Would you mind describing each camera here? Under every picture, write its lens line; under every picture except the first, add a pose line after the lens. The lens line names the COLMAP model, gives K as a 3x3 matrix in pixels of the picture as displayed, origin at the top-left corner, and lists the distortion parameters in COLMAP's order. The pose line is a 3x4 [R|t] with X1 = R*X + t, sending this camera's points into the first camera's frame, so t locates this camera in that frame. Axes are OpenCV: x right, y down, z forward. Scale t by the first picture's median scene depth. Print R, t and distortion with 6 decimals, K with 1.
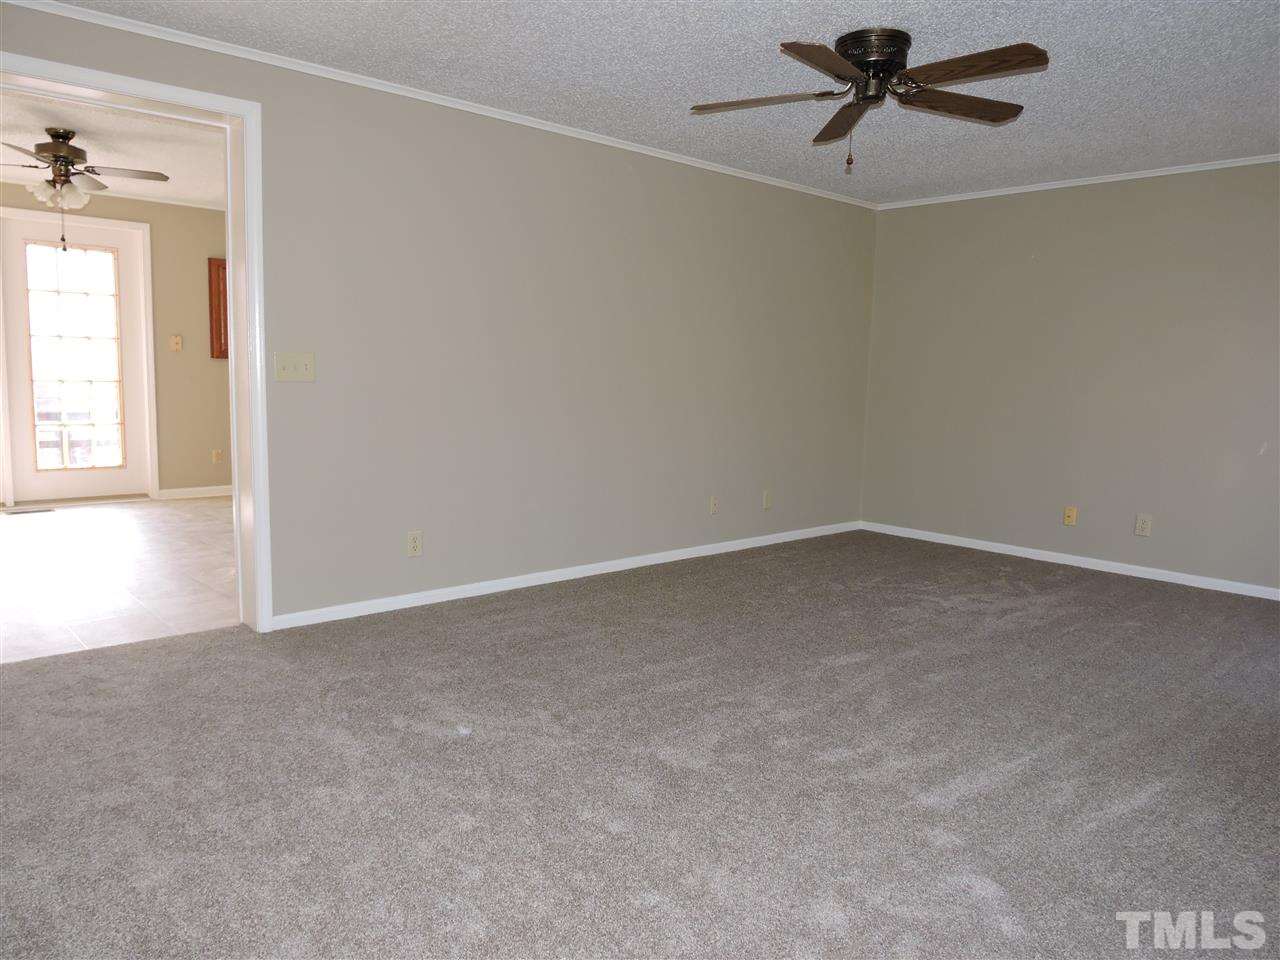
lens RADIAL K [[900.2, 0, 635.6], [0, 900.2, 475.9], [0, 0, 1]] dist [-0.005311, 0.002318]
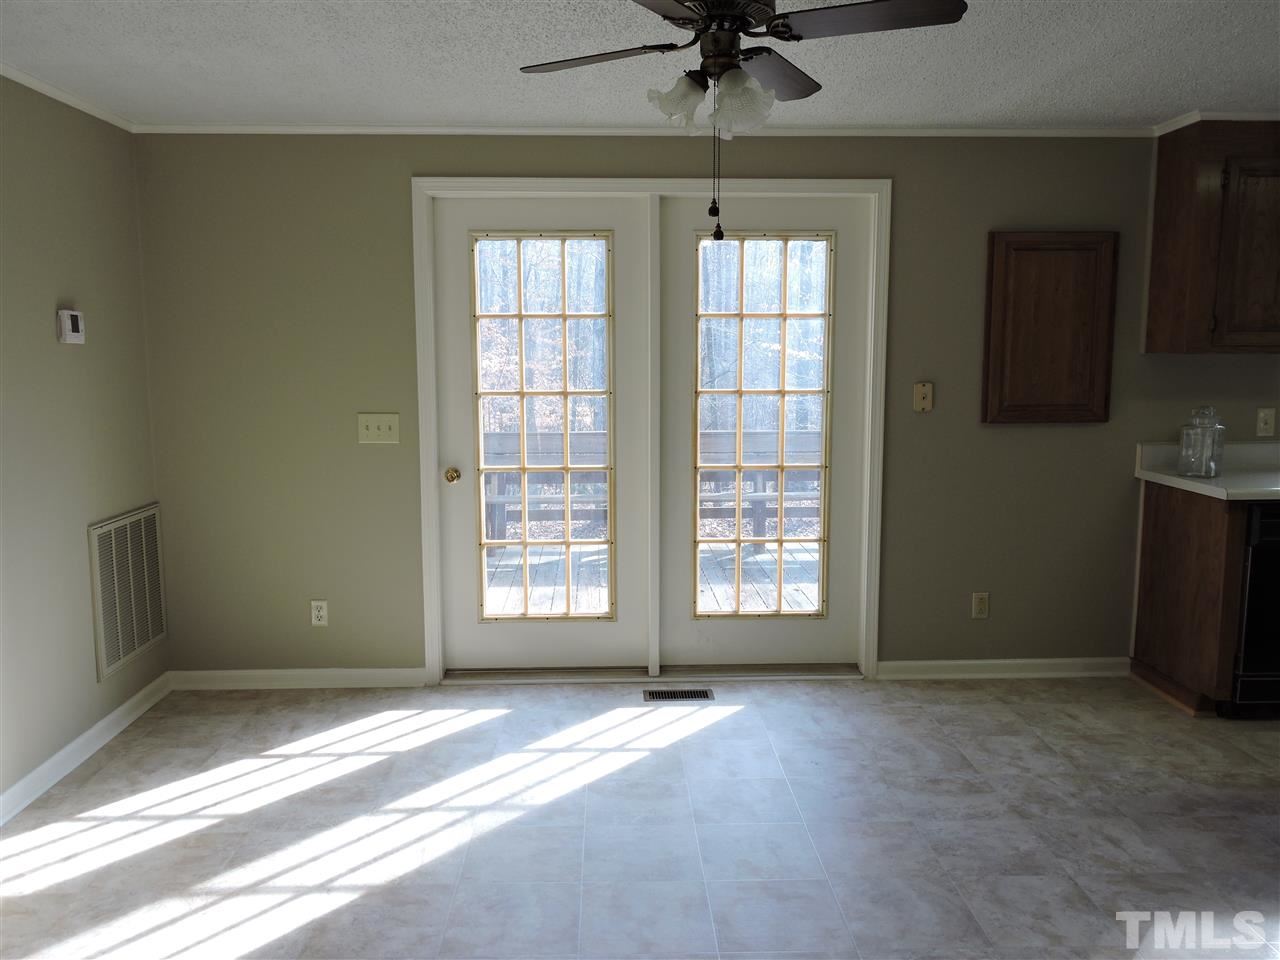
lens RADIAL K [[1033.0, 0, 634.6], [0, 1033.0, 486.0], [0, 0, 1]] dist [0.006452, -0.007612]
pose [[0.757087, 0.057772, -0.650755, -0.246280], [-0.056049, 0.998154, 0.023405, -0.103453], [0.650905, 0.018755, 0.758927, 0.437590]]
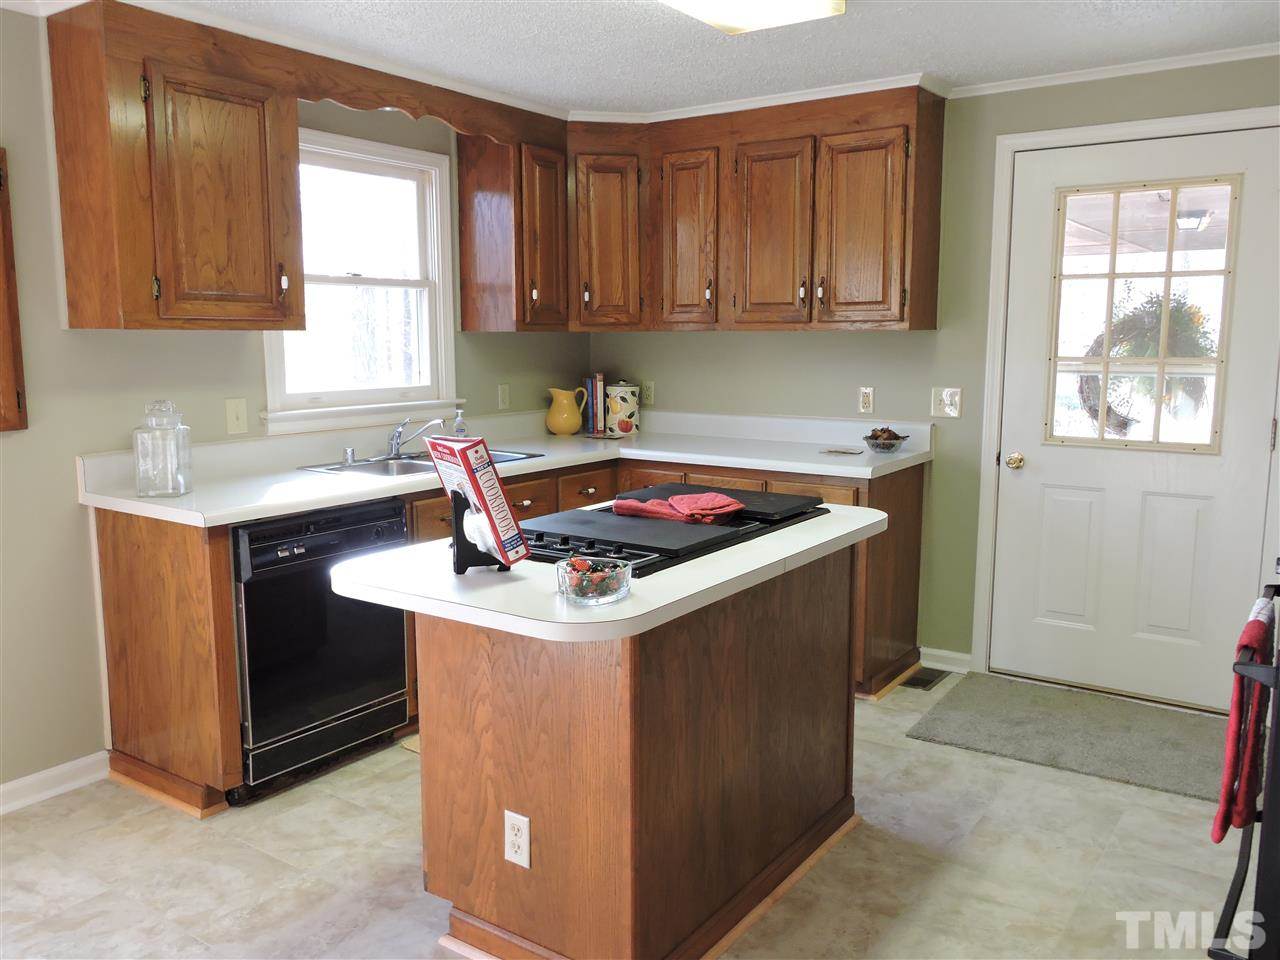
lens RADIAL K [[1033.0, 0, 638.7], [0, 1033.0, 482.0], [0, 0, 1]] dist [0.006452, -0.007612]
pose [[0.976071, -0.056316, 0.210032, -0.284451], [0.051385, 0.998262, 0.028864, -0.121849], [-0.211293, -0.017380, 0.977268, 0.633179]]
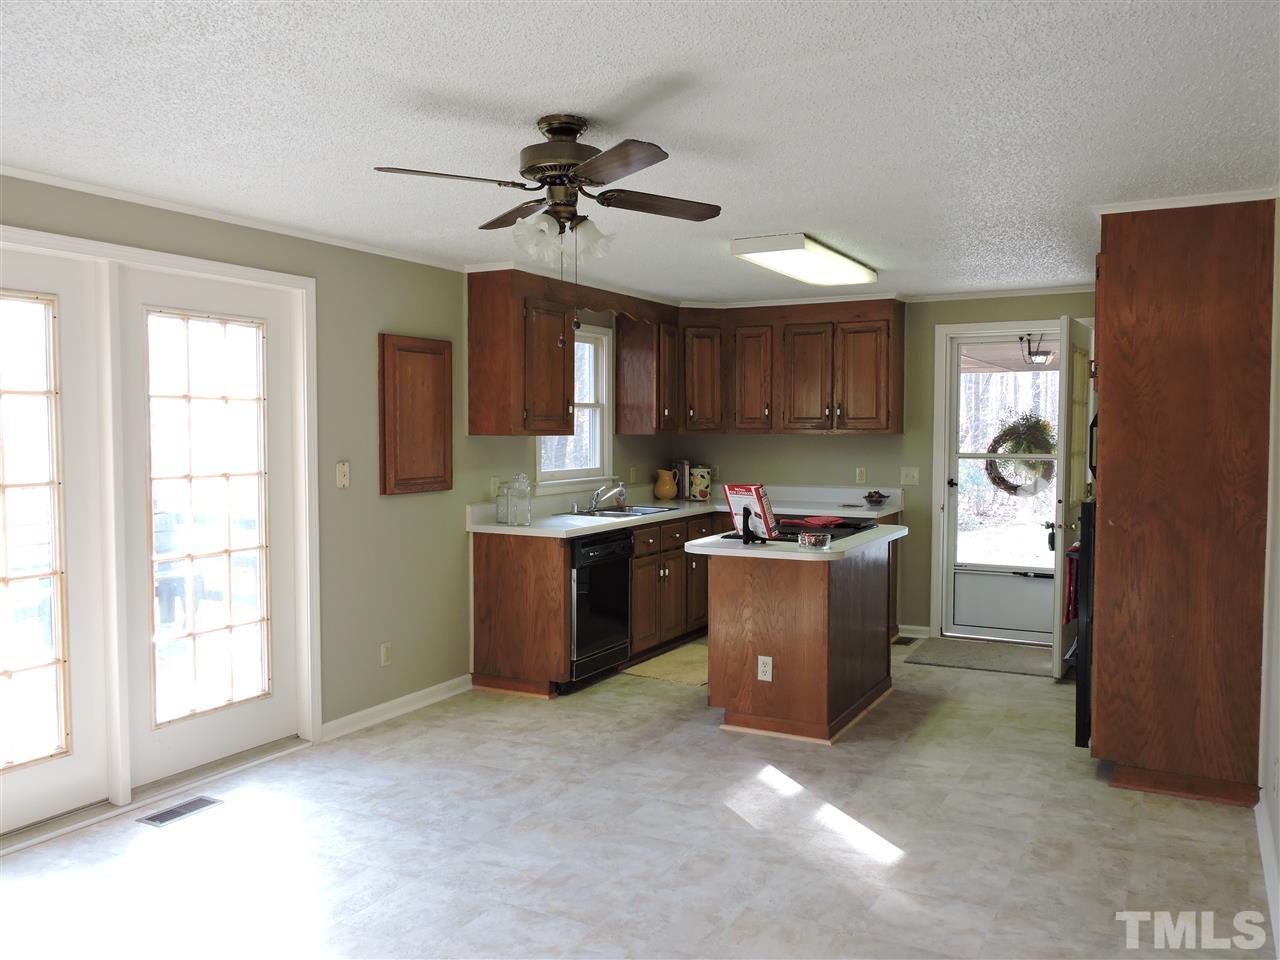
lens RADIAL K [[1033.0, 0, 642.1], [0, 1033.0, 485.2], [0, 0, 1]] dist [0.006452, -0.007612]
pose [[0.944282, -0.044443, 0.326124, -0.571072], [0.064717, 0.996570, -0.051575, -0.096240], [-0.322714, 0.069808, 0.943919, 0.299042]]
